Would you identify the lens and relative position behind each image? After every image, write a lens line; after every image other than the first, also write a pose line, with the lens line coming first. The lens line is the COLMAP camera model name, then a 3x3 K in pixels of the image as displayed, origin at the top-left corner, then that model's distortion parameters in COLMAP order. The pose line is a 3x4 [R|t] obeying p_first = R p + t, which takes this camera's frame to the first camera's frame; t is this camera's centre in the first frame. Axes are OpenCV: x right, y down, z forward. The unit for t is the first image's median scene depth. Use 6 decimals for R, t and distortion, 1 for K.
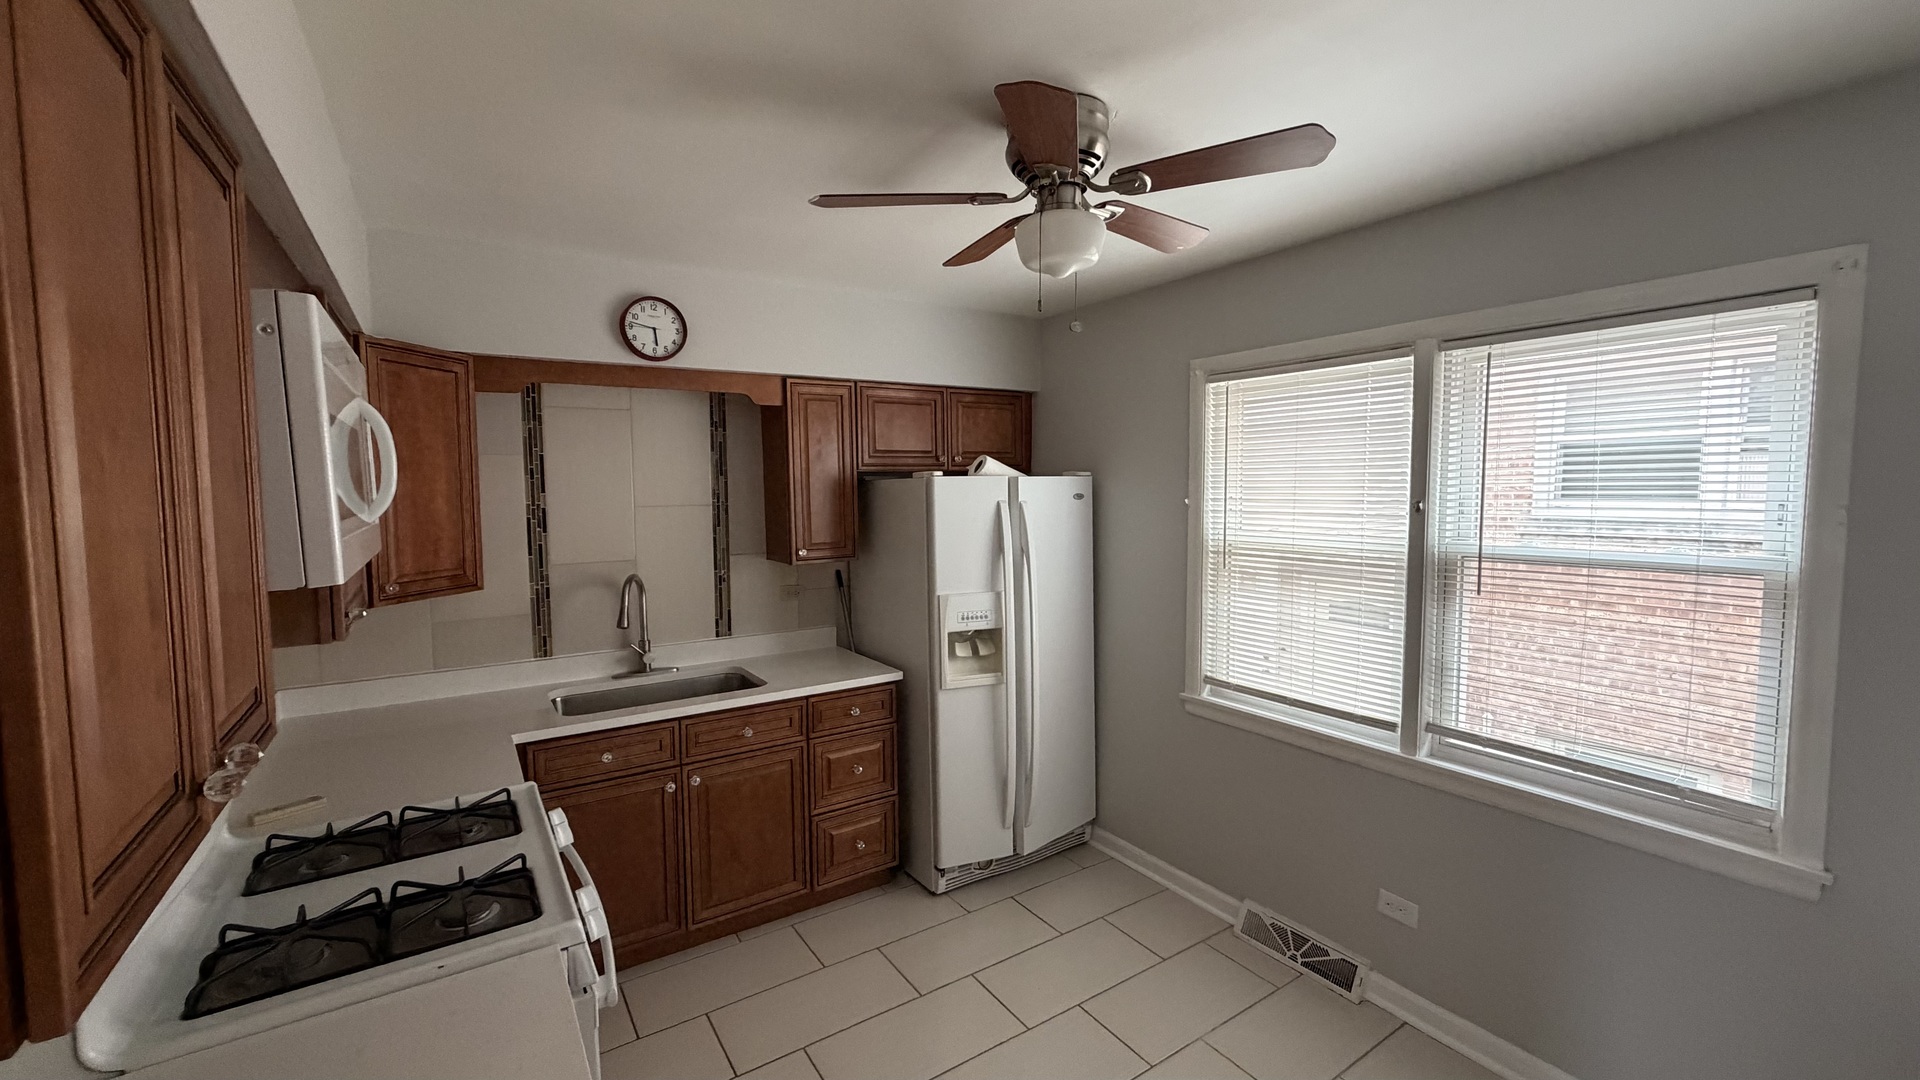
lens RADIAL K [[761.8, 0, 960.8], [0, 761.8, 531.3], [0, 0, 1]] dist [-0.003186, -0.000193]
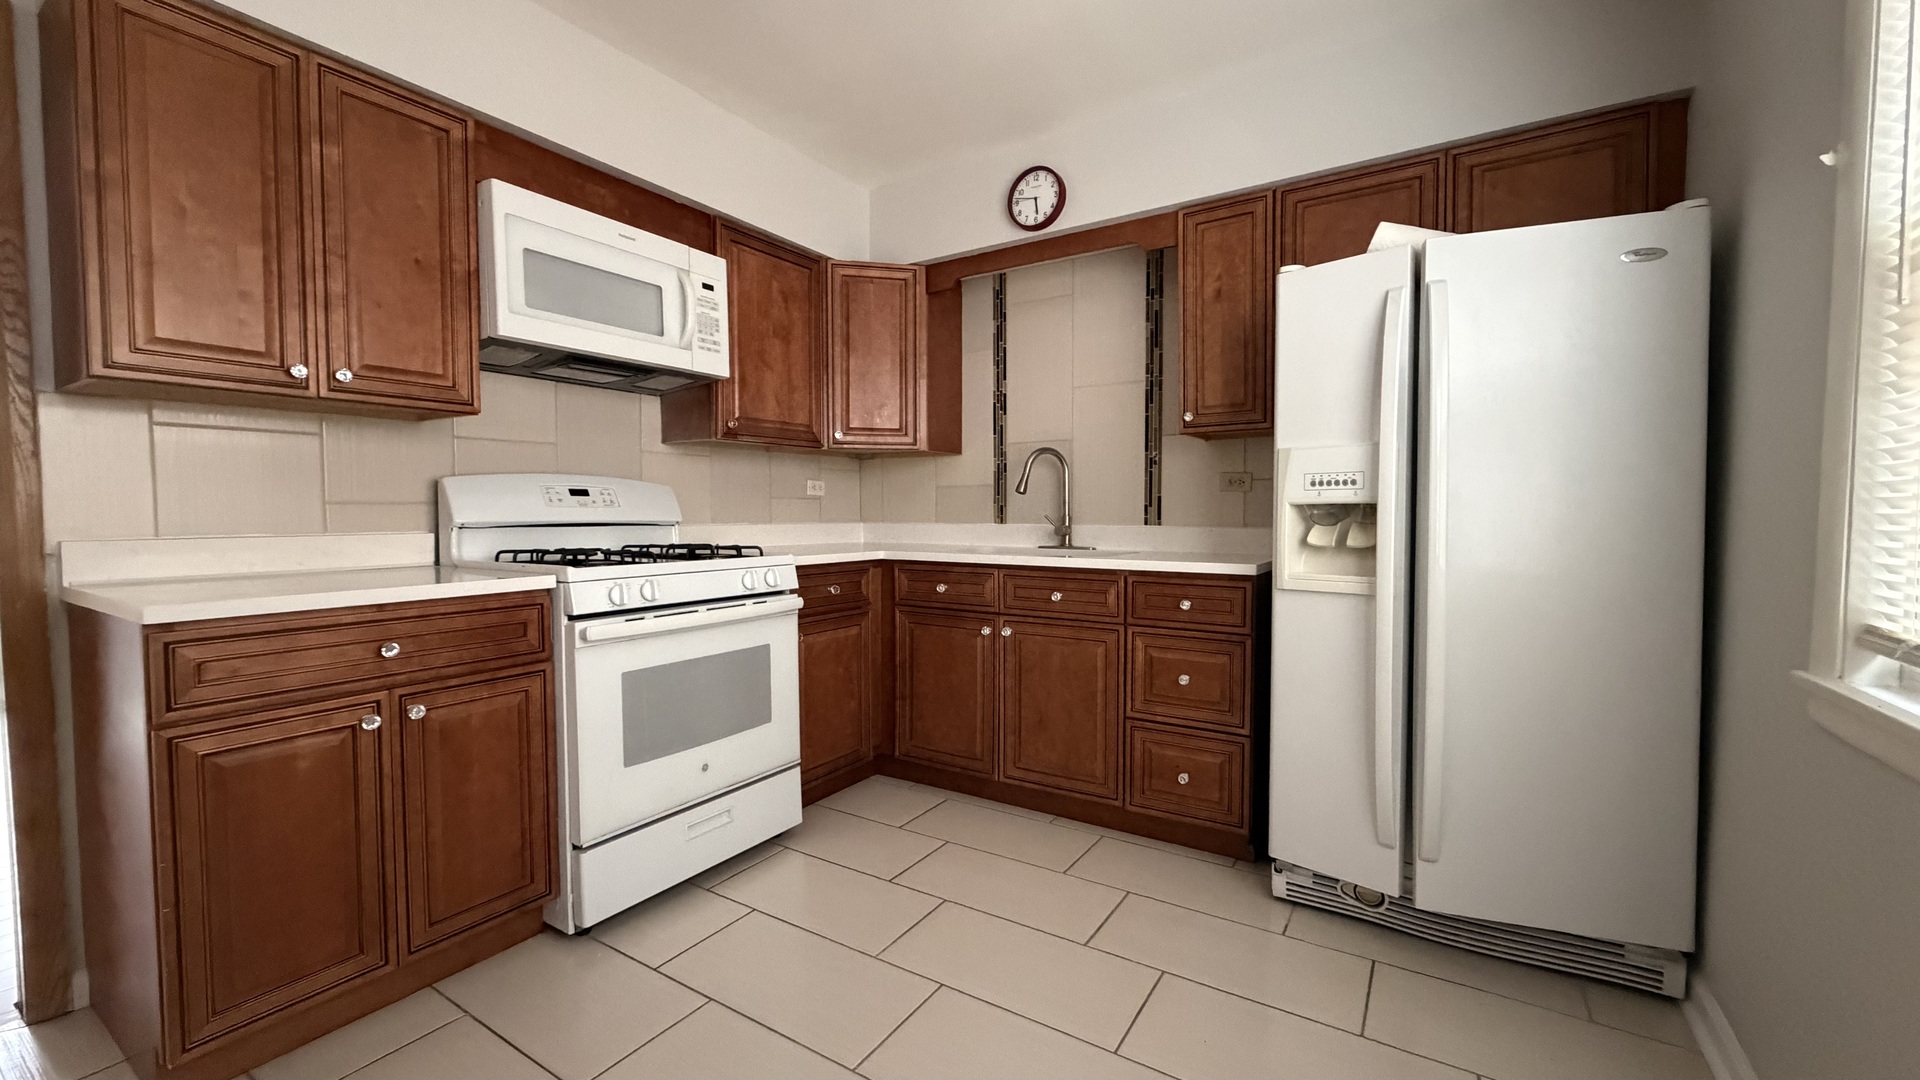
lens RADIAL K [[761.8, 0, 959.0], [0, 761.8, 540.1], [0, 0, 1]] dist [-0.003186, -0.000193]
pose [[0.398581, 0.041449, -0.916196, 0.474145], [-0.056045, 0.998212, 0.020778, 0.164867], [0.915419, 0.043066, 0.400191, 0.465097]]
